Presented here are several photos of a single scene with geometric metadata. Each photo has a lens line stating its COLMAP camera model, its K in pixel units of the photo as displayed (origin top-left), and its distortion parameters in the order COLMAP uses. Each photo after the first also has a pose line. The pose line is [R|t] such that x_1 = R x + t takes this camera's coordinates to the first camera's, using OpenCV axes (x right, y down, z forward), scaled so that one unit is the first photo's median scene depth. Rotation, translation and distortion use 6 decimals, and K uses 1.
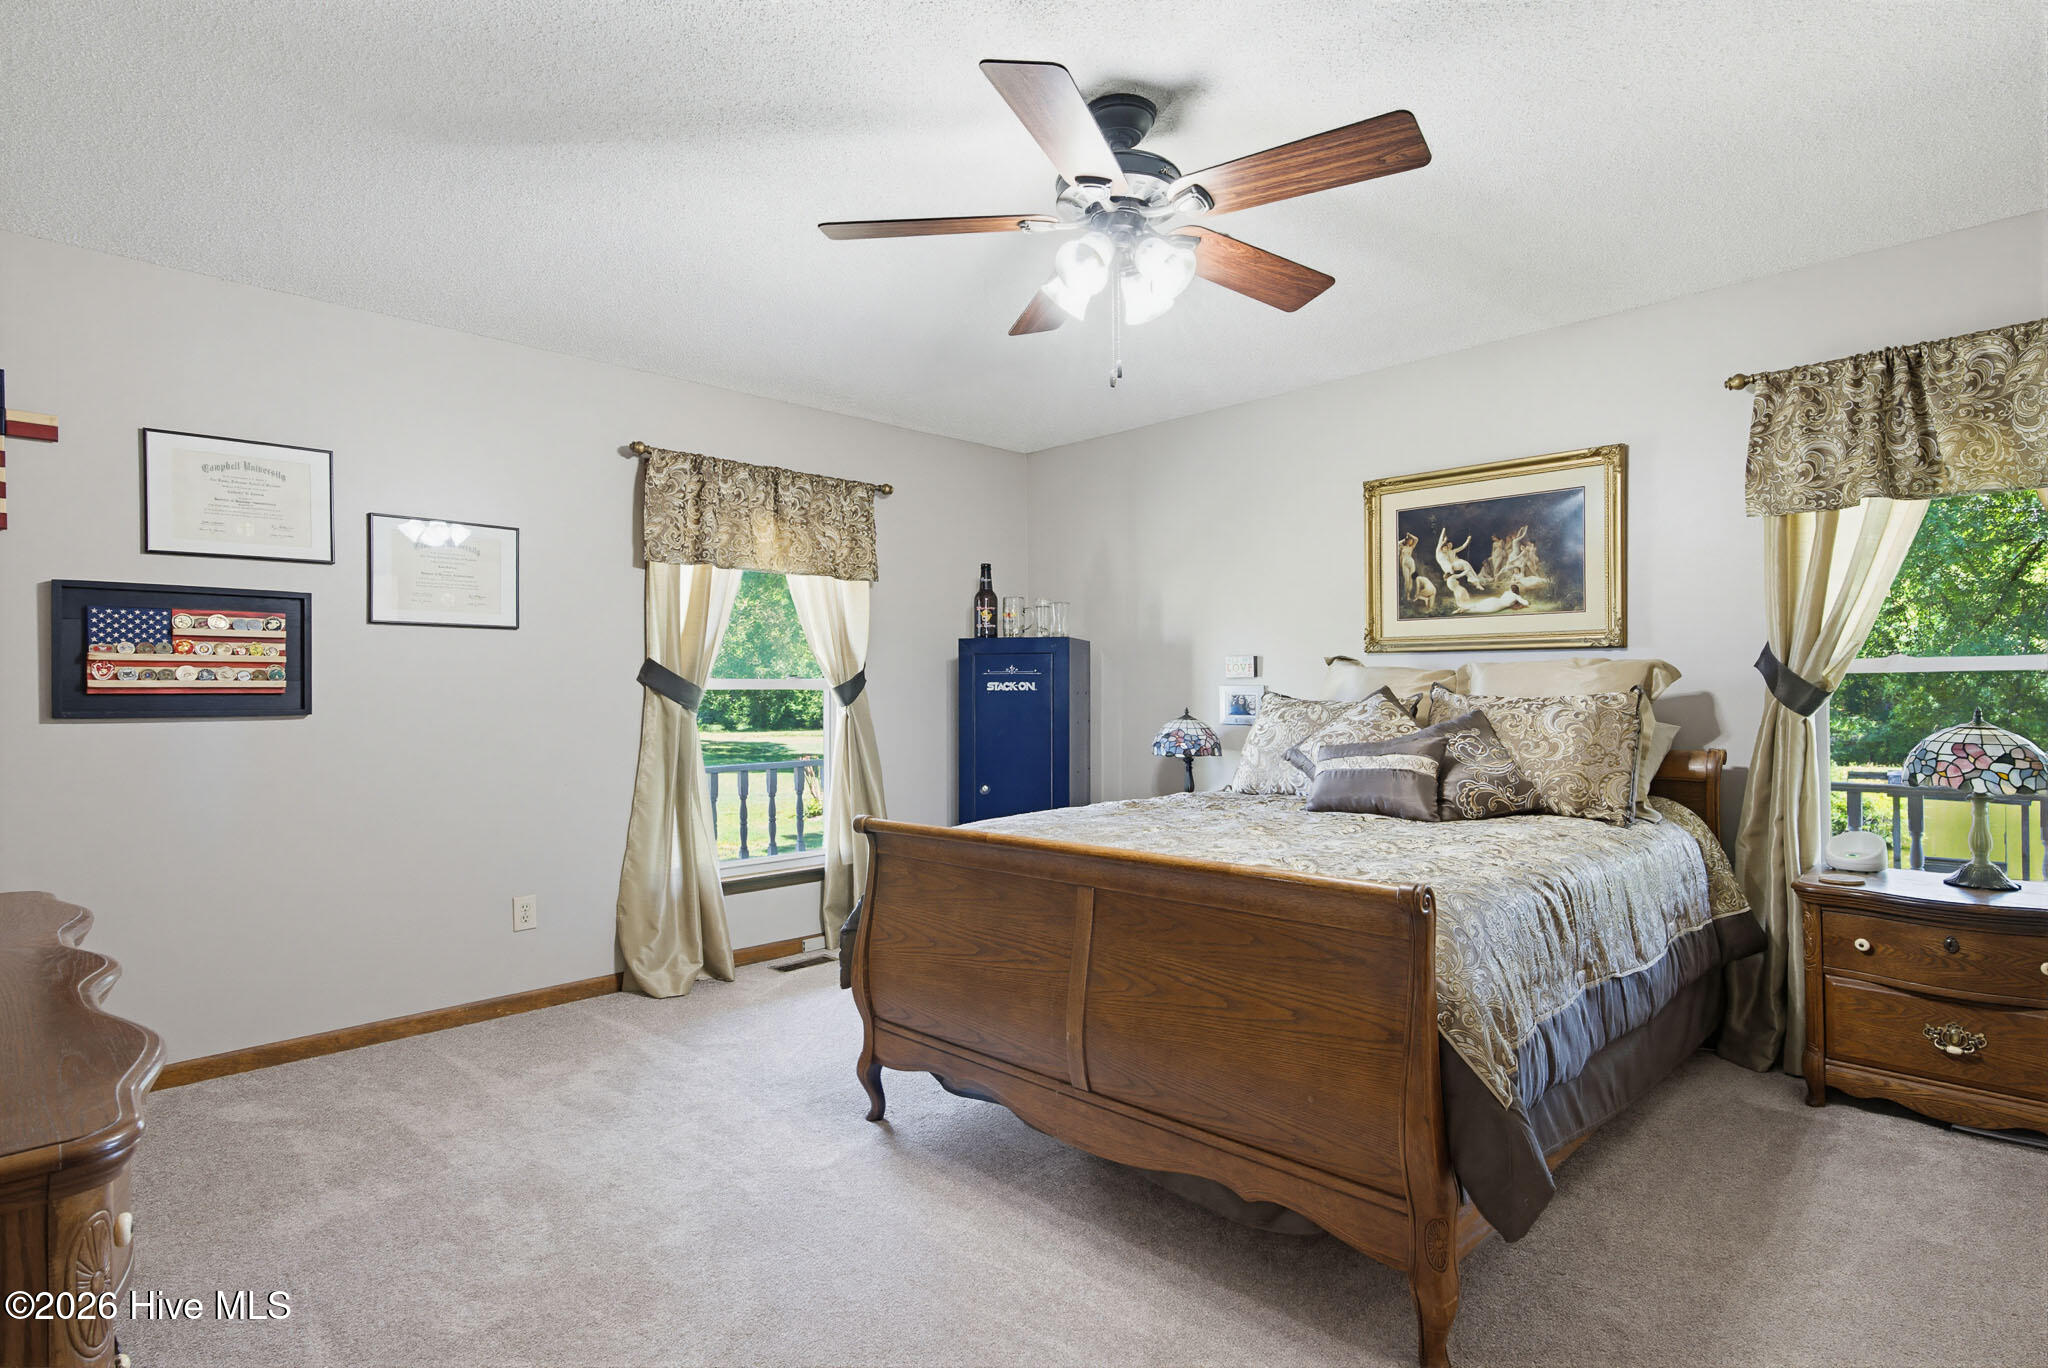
lens RADIAL K [[1066.3, 0, 1040.3], [0, 1066.3, 682.4], [0, 0, 1]] dist [0.010784, 0.000895]
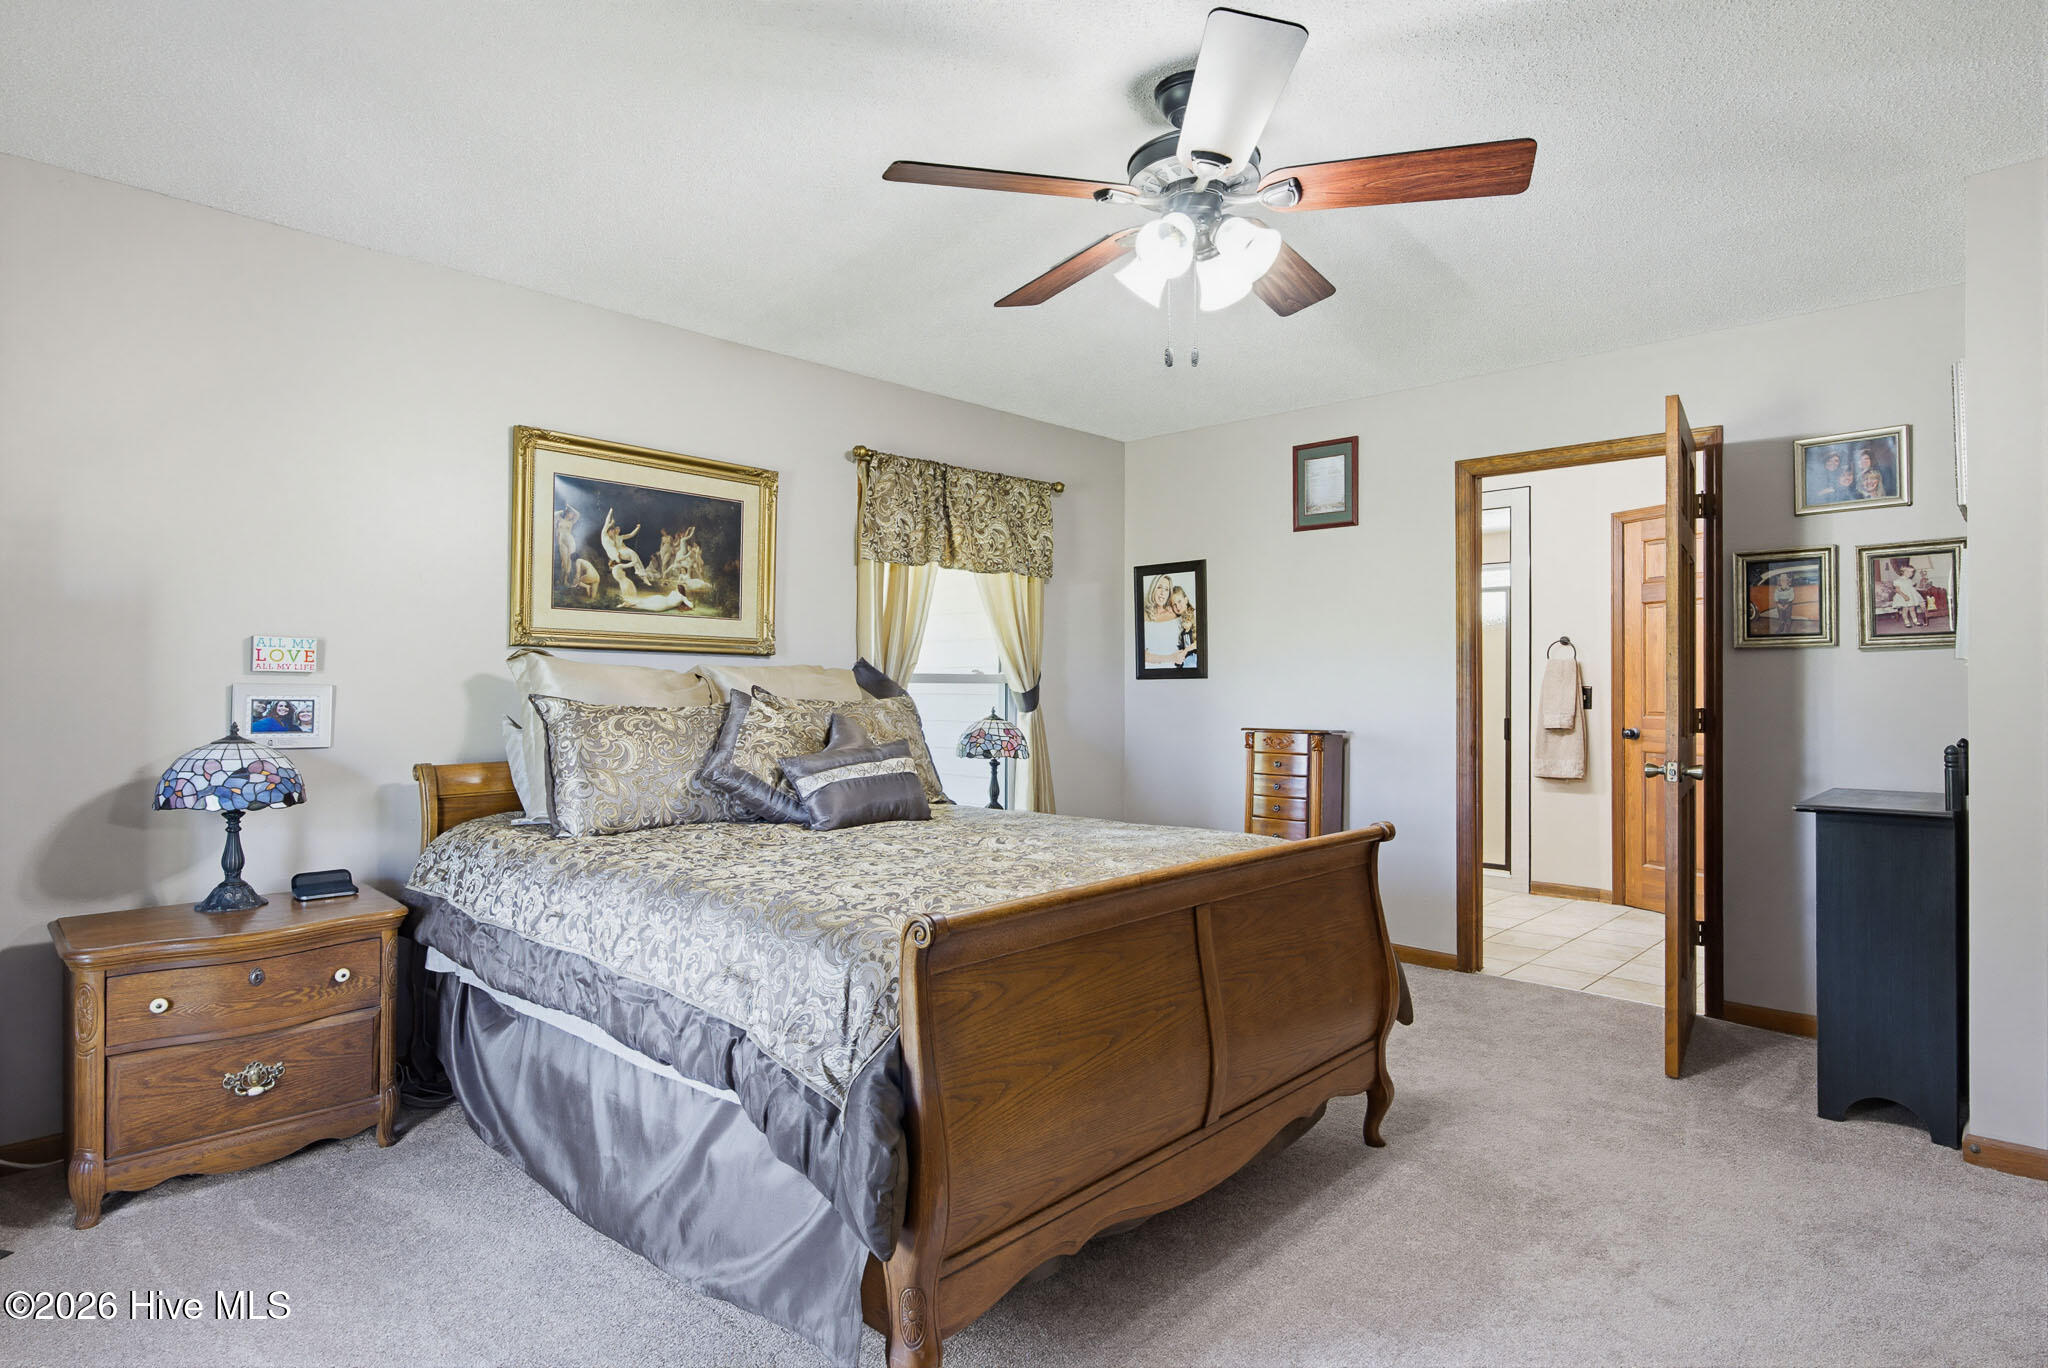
lens RADIAL K [[1087.9, 0, 1034.3], [0, 1087.9, 684.9], [0, 0, 1]] dist [-0.019052, 0.001024]
pose [[-0.024554, 0.023386, 0.999425, -0.517837], [-0.001562, 0.999724, -0.023431, 0.019640], [-0.999697, -0.002136, -0.024510, 0.686114]]
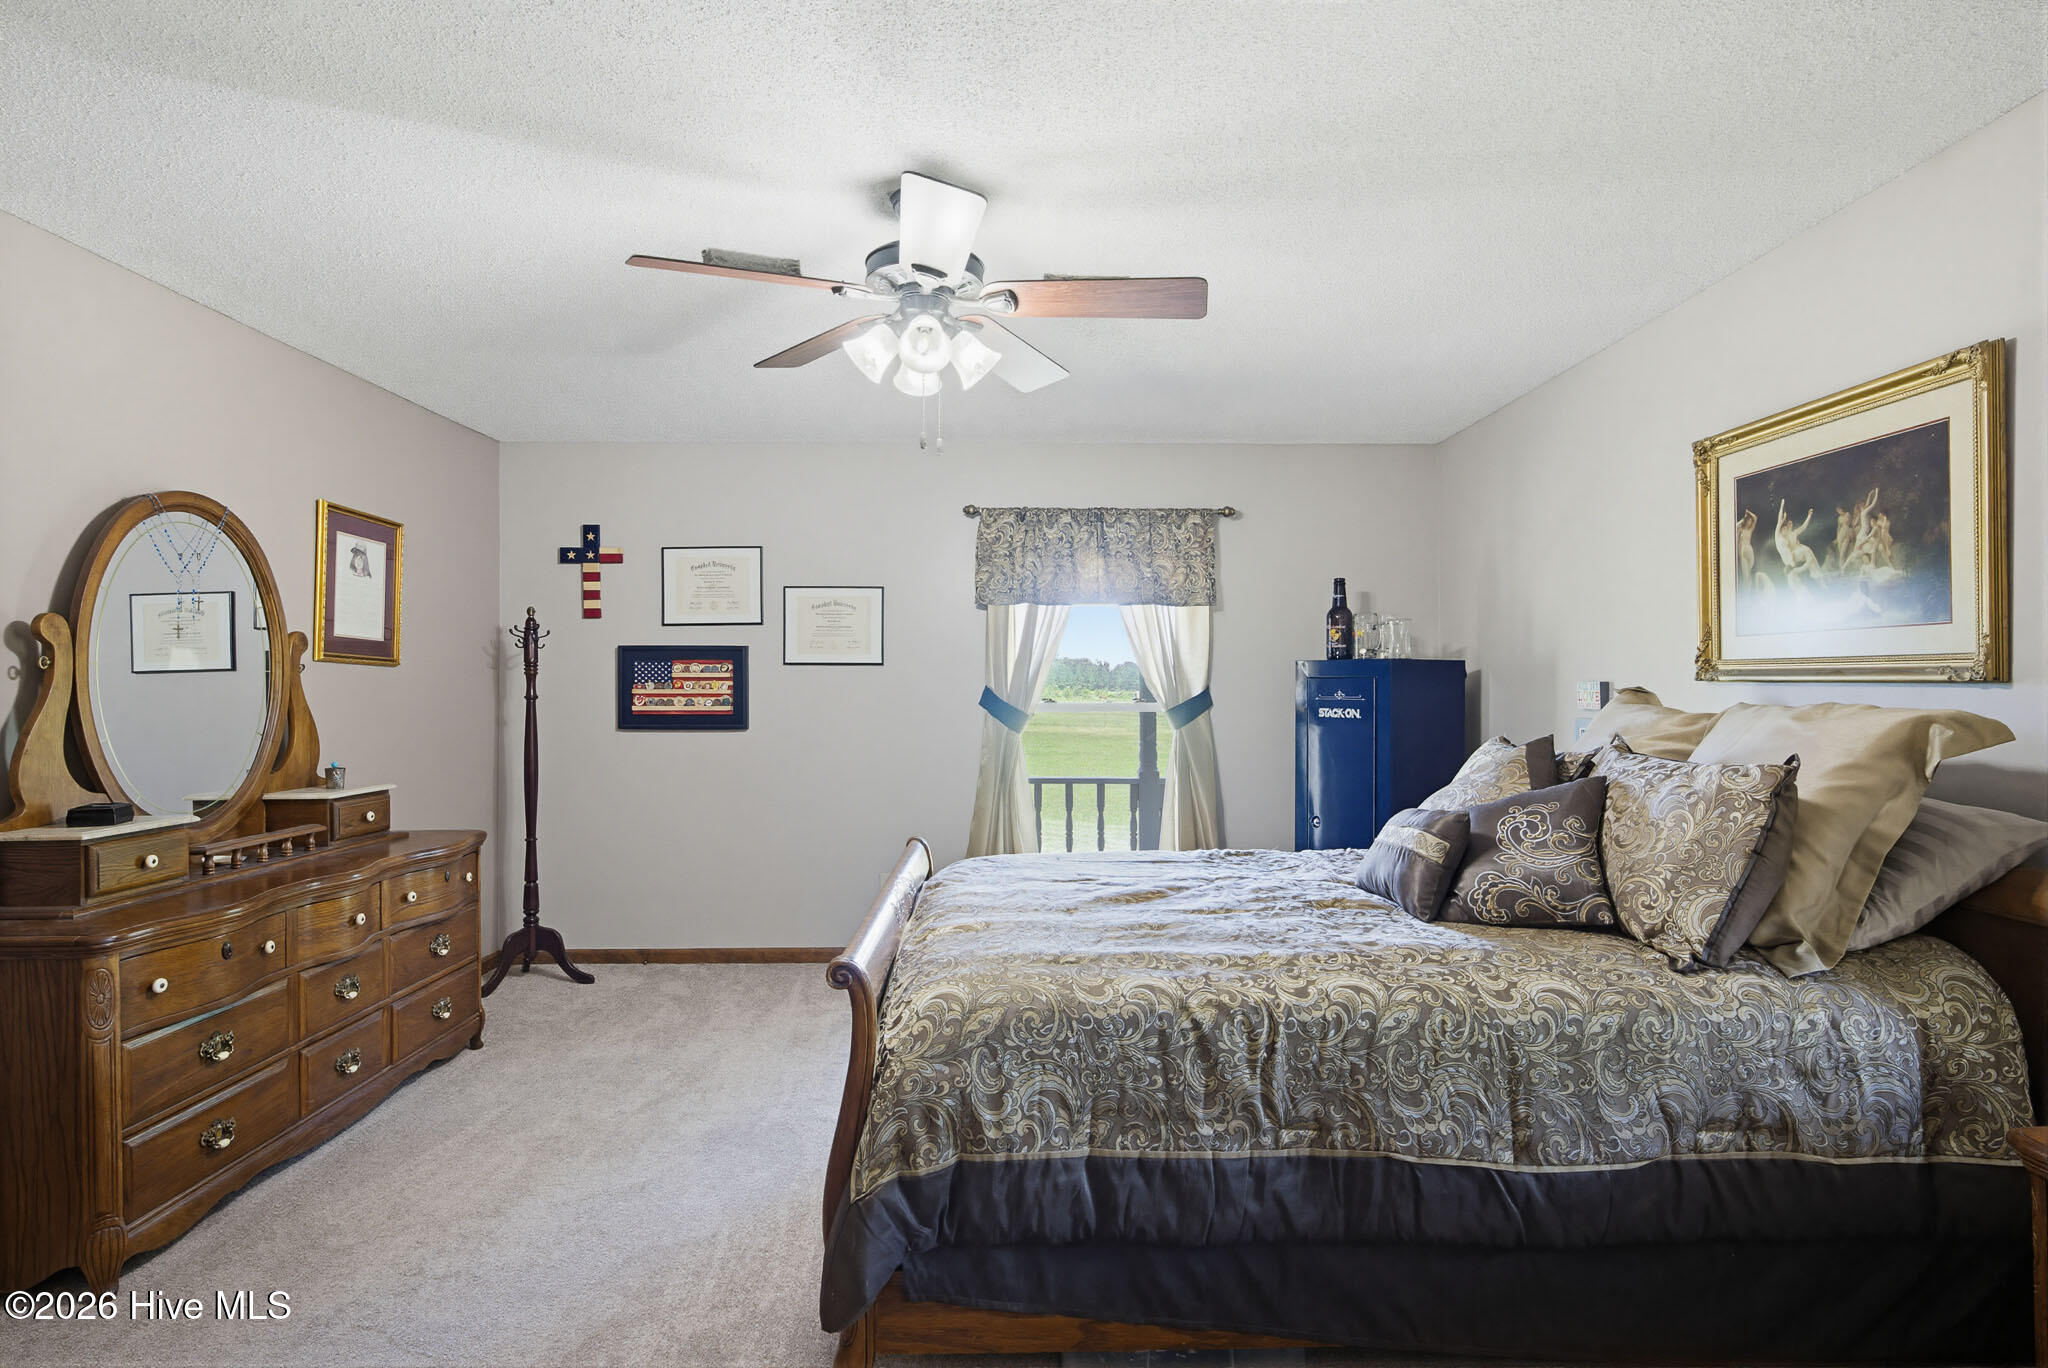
lens RADIAL K [[1087.9, 0, 1021.4], [0, 1087.9, 691.4], [0, 0, 1]] dist [-0.019052, 0.001024]
pose [[0.712887, 0.007278, -0.701242, 0.520505], [0.002130, 0.999919, 0.012543, -0.032961], [0.701276, -0.010435, 0.712813, 0.176092]]
